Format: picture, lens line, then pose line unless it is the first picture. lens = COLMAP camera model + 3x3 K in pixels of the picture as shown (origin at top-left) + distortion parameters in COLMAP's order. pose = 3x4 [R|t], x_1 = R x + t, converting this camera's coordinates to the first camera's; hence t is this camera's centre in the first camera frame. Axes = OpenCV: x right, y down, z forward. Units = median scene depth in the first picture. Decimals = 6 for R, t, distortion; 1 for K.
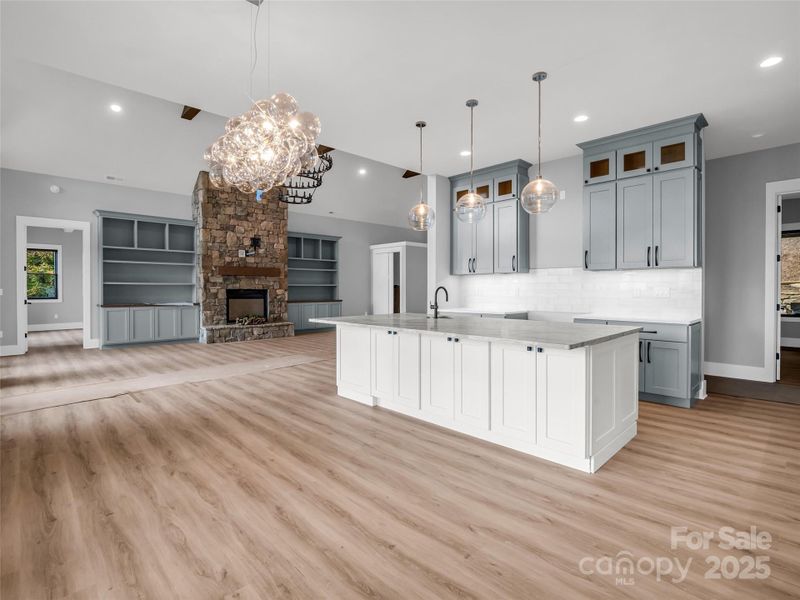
lens RADIAL K [[404.9, 0, 400.0], [0, 404.9, 295.3], [0, 0, 1]] dist [-0.005945, 0.001213]
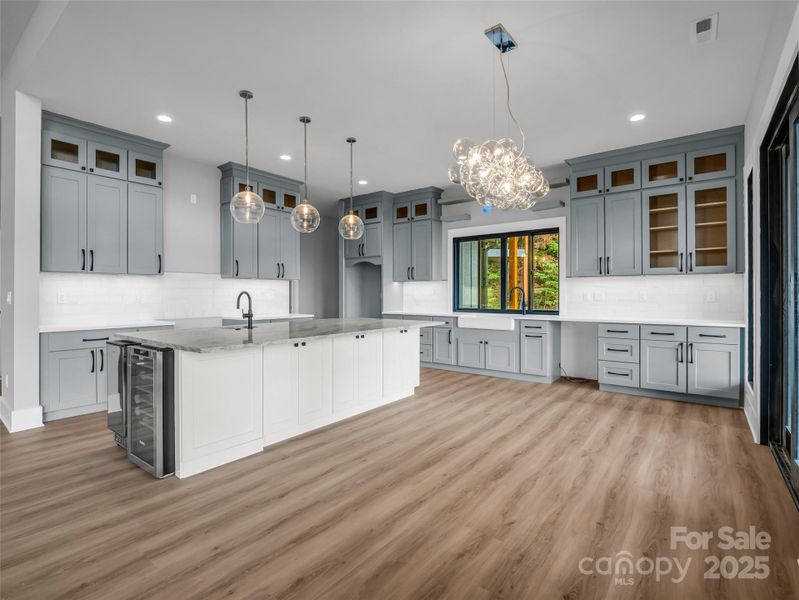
lens RADIAL K [[404.4, 0, 401.6], [0, 404.4, 297.2], [0, 0, 1]] dist [-0.005945, 0.001213]
pose [[-0.169922, -0.006877, 0.985433, -1.184969], [0.016612, 0.999814, 0.009842, -0.018364], [-0.985317, 0.018042, -0.169776, 1.208747]]
